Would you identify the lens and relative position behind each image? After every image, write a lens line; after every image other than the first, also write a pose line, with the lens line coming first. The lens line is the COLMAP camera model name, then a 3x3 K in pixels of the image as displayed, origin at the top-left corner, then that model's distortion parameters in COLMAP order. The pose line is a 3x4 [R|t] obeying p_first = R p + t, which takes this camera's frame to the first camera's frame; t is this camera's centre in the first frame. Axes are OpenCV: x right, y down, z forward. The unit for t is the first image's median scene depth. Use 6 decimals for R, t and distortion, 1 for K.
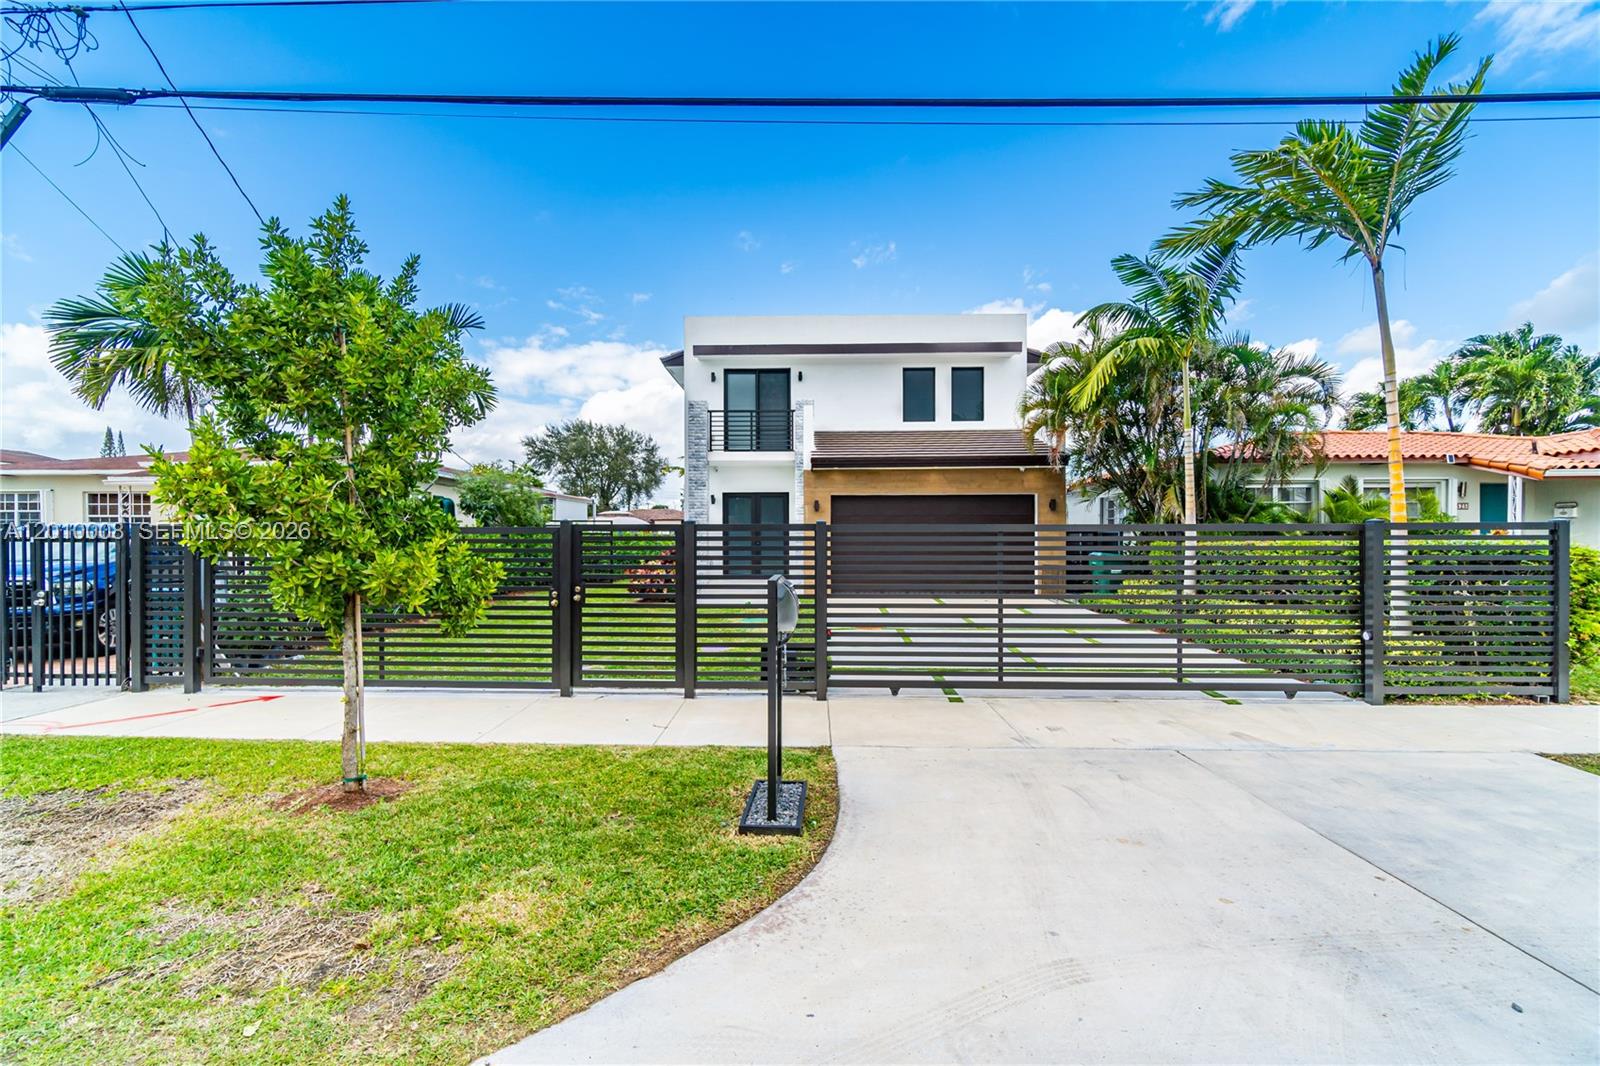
lens RADIAL K [[688.3, 0, 792.3], [0, 688.3, 537.4], [0, 0, 1]] dist [-0.001758, -0.000243]
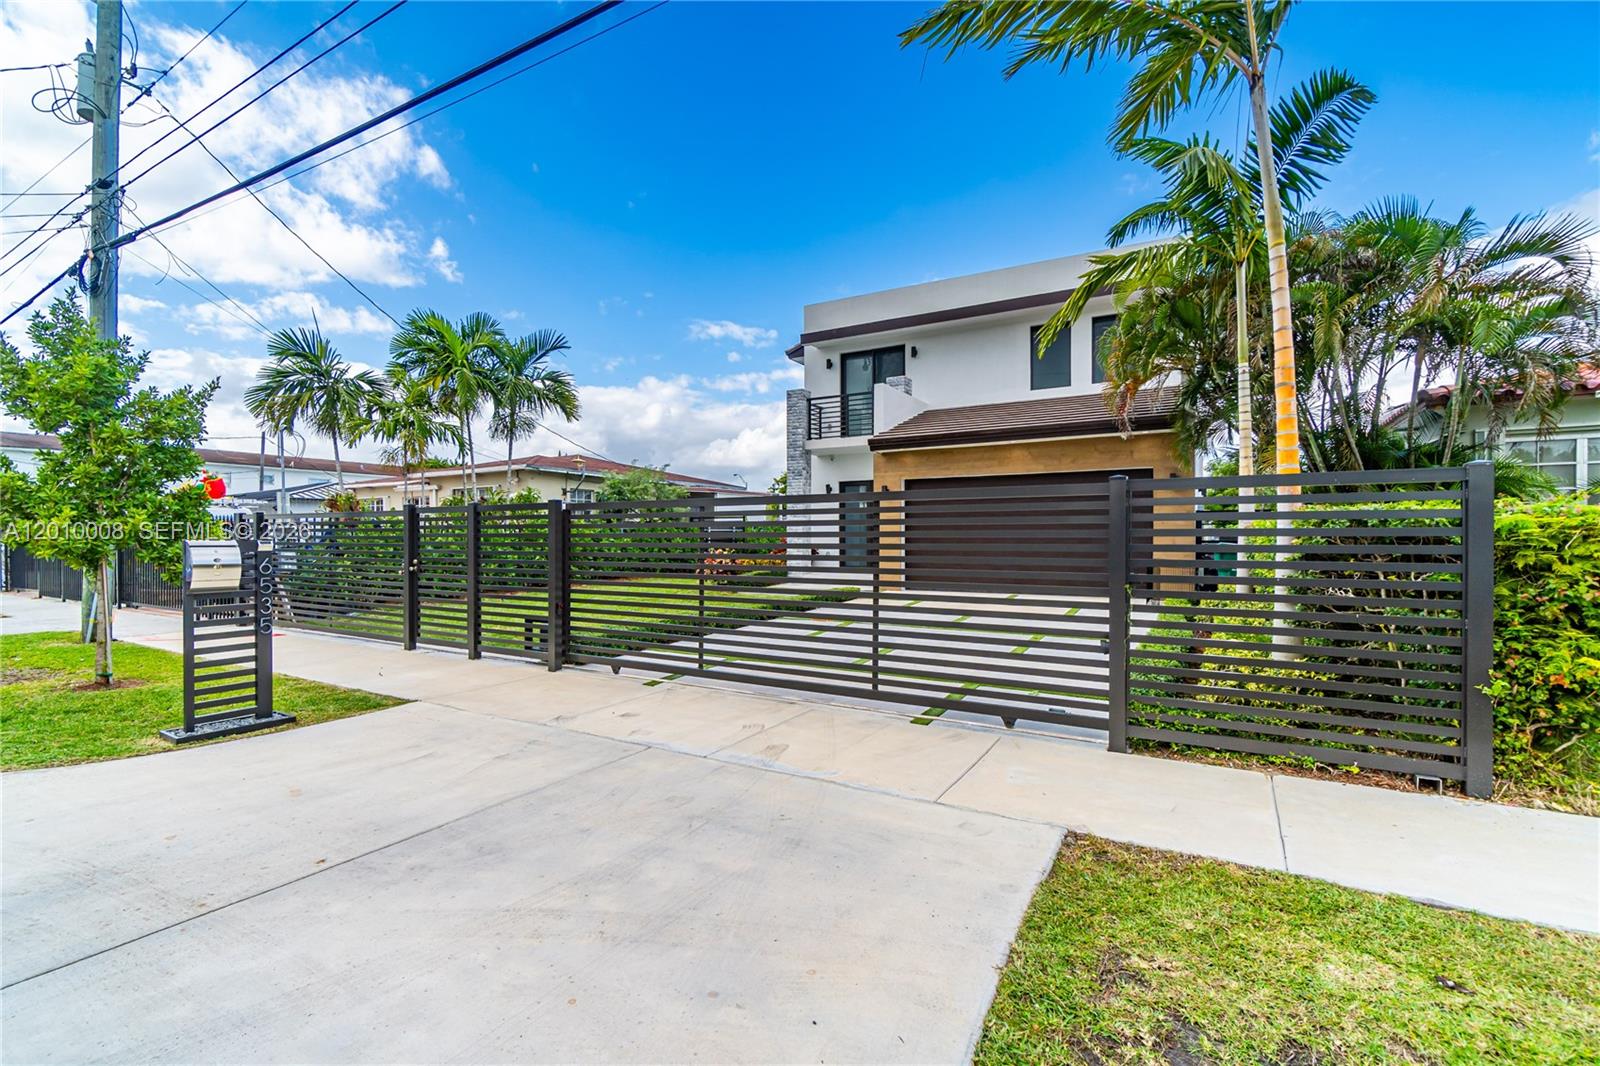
lens RADIAL K [[714.9, 0, 792.9], [0, 714.9, 543.0], [0, 0, 1]] dist [-0.000201, -0.000577]
pose [[0.874948, 0.004048, -0.484200, 0.354665], [0.000522, 0.999957, 0.009304, 0.012822], [0.484216, -0.008393, 0.874908, 0.091386]]
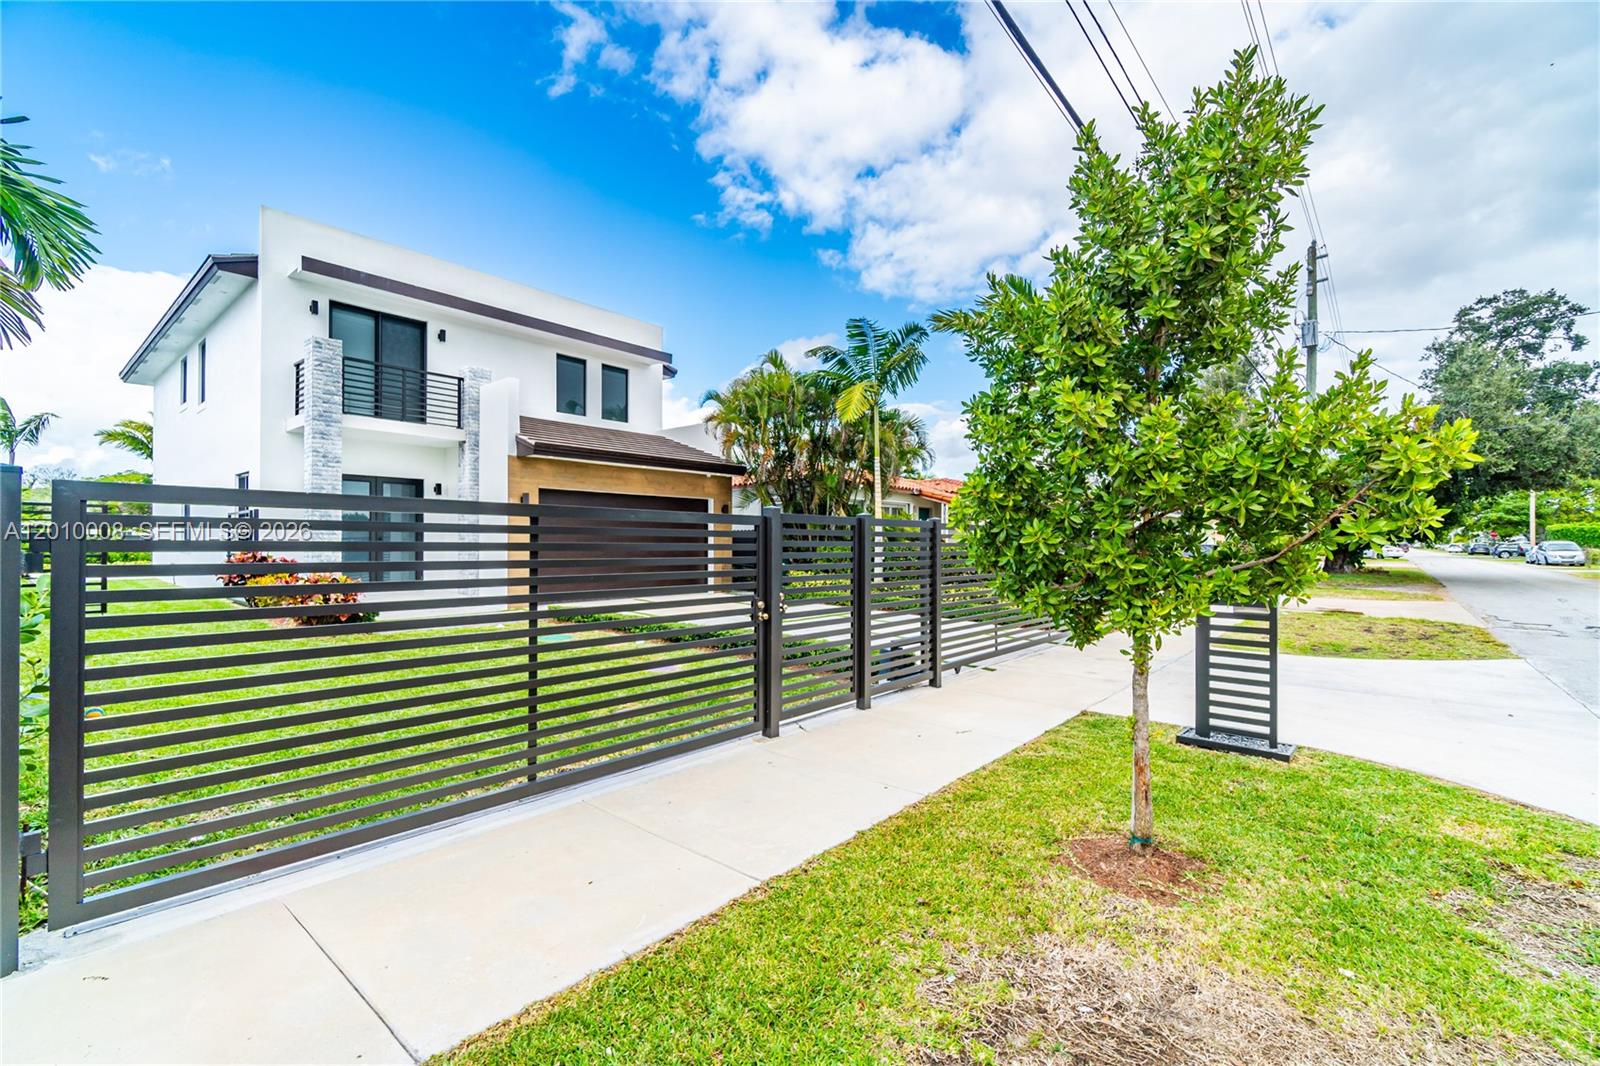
lens RADIAL K [[685.3, 0, 777.9], [0, 685.3, 540.1], [0, 0, 1]] dist [0.008893, 0.000033]
pose [[0.648220, 0.006843, 0.761422, -0.364657], [-0.003688, 0.999976, -0.005847, 0.006967], [-0.761444, 0.000982, 0.648230, 0.199398]]
